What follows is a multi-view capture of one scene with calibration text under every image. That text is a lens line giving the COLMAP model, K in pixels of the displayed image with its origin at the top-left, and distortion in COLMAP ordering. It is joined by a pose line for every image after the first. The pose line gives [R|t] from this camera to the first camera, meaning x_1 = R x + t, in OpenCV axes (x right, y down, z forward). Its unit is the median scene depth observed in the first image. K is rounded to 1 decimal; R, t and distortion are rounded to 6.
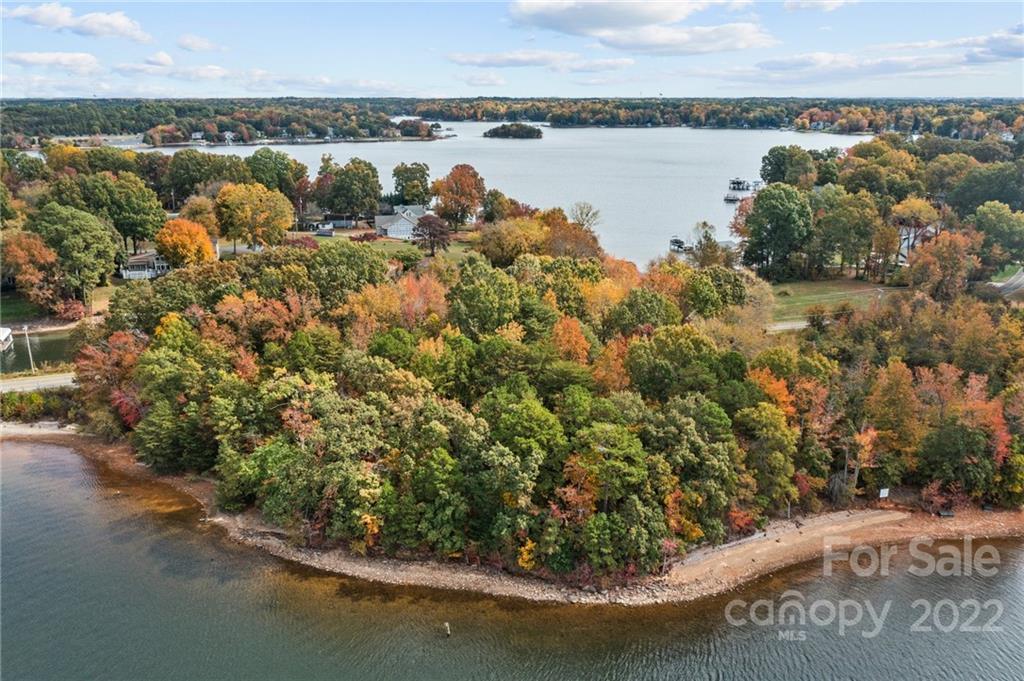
lens RADIAL K [[843.0, 0, 512.0], [0, 843.0, 340.5], [0, 0, 1]] dist [-0.009627, -0.002564]
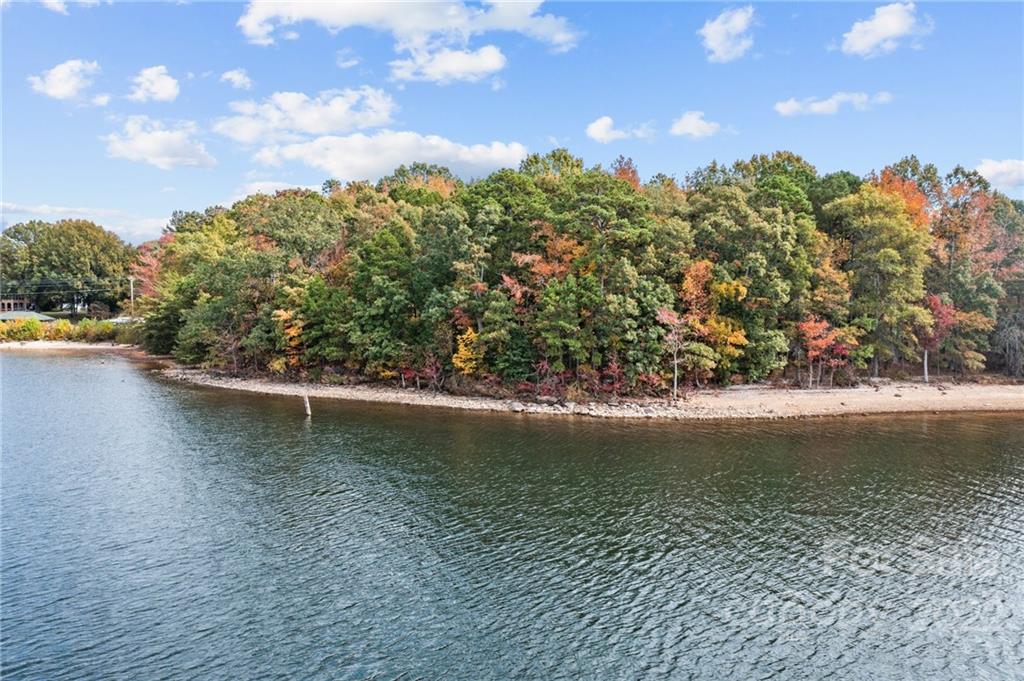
lens RADIAL K [[810.0, 0, 512.0], [0, 810.0, 340.5], [0, 0, 1]] dist [-0.001862, 0.000803]
pose [[0.954005, 0.011927, -0.299555, 0.235480], [-0.078142, 0.974561, -0.210060, 0.360563], [0.289429, 0.223806, 0.930667, 0.381037]]
